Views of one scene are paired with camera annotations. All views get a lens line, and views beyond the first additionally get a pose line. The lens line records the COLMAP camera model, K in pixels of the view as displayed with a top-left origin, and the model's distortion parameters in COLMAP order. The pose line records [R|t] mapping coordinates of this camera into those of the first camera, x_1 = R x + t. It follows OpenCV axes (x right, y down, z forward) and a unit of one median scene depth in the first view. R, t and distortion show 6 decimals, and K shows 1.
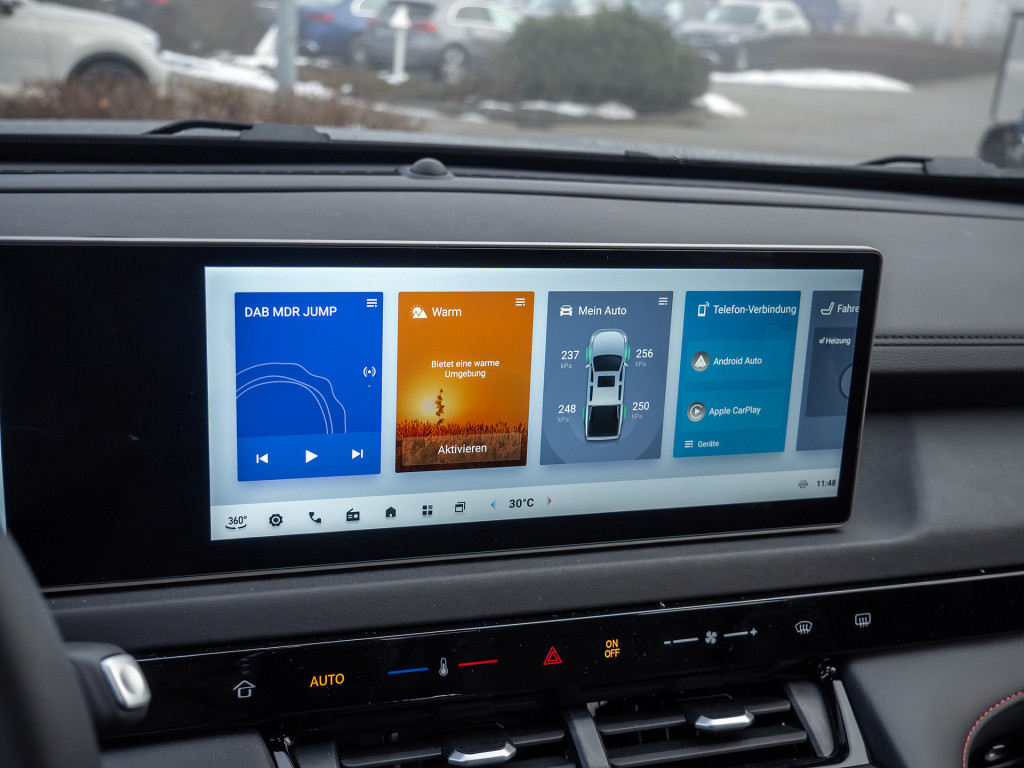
lens RADIAL K [[1082.4, 0, 512.0], [0, 1082.4, 384.0], [0, 0, 1]] dist [-0.001512, 0.006461]
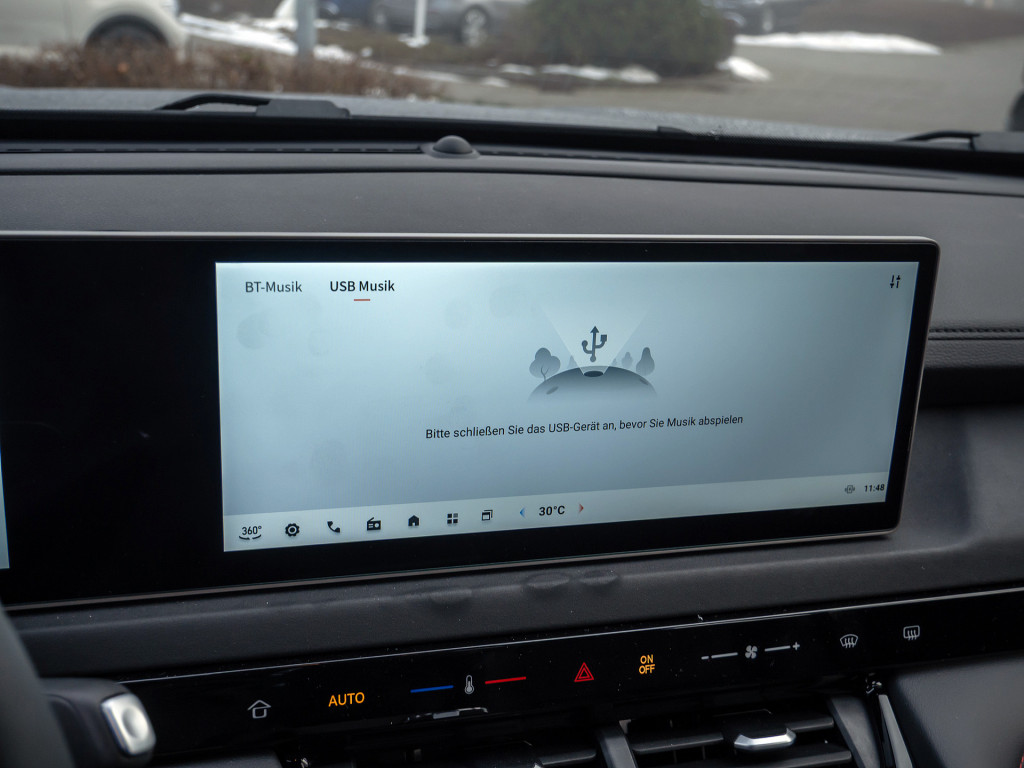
lens RADIAL K [[1082.6, 0, 512.0], [0, 1082.6, 384.0], [0, 0, 1]] dist [-0.002383, 0.020104]
pose [[0.999823, 0.005004, -0.018148, -0.008836], [-0.004428, 0.999489, 0.031667, -0.028051], [0.018298, -0.031581, 0.999334, 0.056072]]
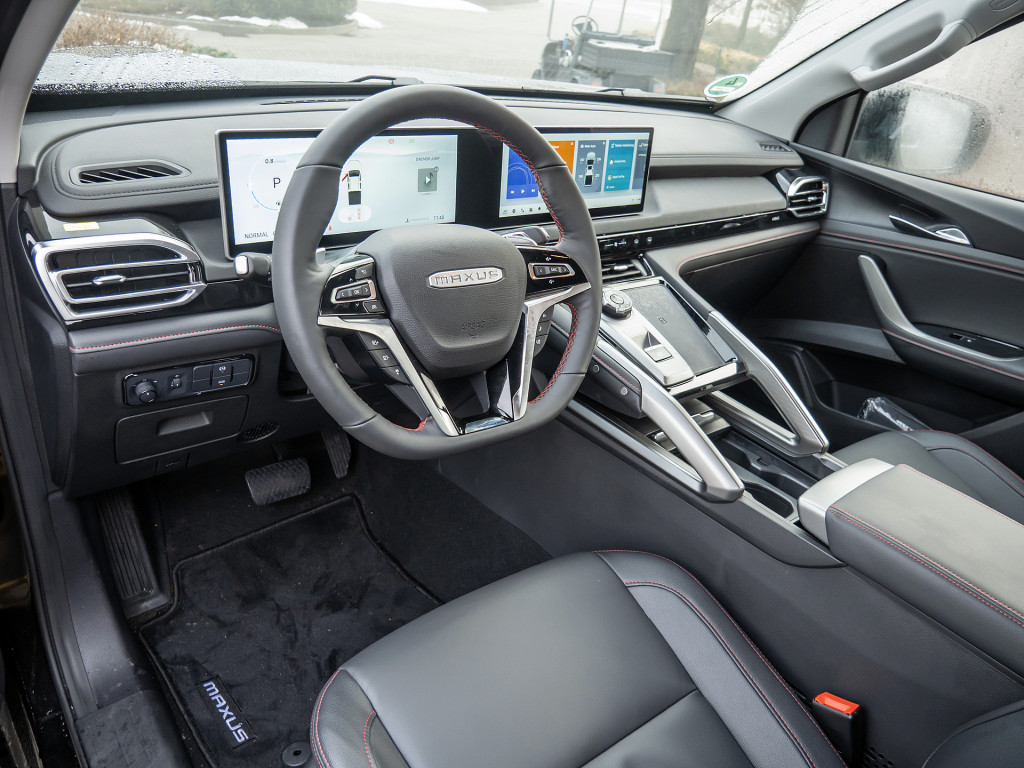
lens RADIAL K [[742.5, 0, 512.0], [0, 742.5, 384.0], [0, 0, 1]] dist [-0.044256, 0.012215]
pose [[0.926801, -0.136664, 0.349804, -0.972893], [0.060022, 0.973367, 0.221256, 0.120946], [-0.370726, -0.184064, 0.910320, -1.066894]]
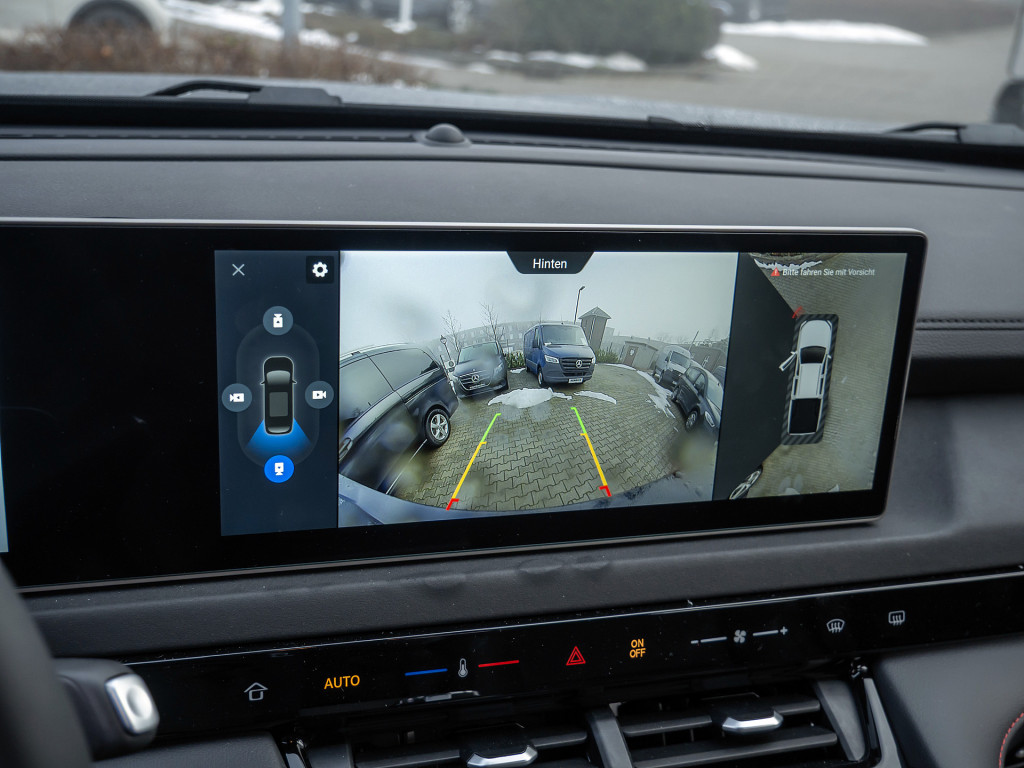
lens RADIAL K [[1083.6, 0, 512.0], [0, 1083.6, 384.0], [0, 0, 1]] dist [-0.002978, 0.018814]
pose [[0.999946, 0.009655, -0.003905, -0.016336], [-0.009479, 0.999043, 0.042695, -0.028088], [0.004314, -0.042656, 0.999081, 0.045359]]
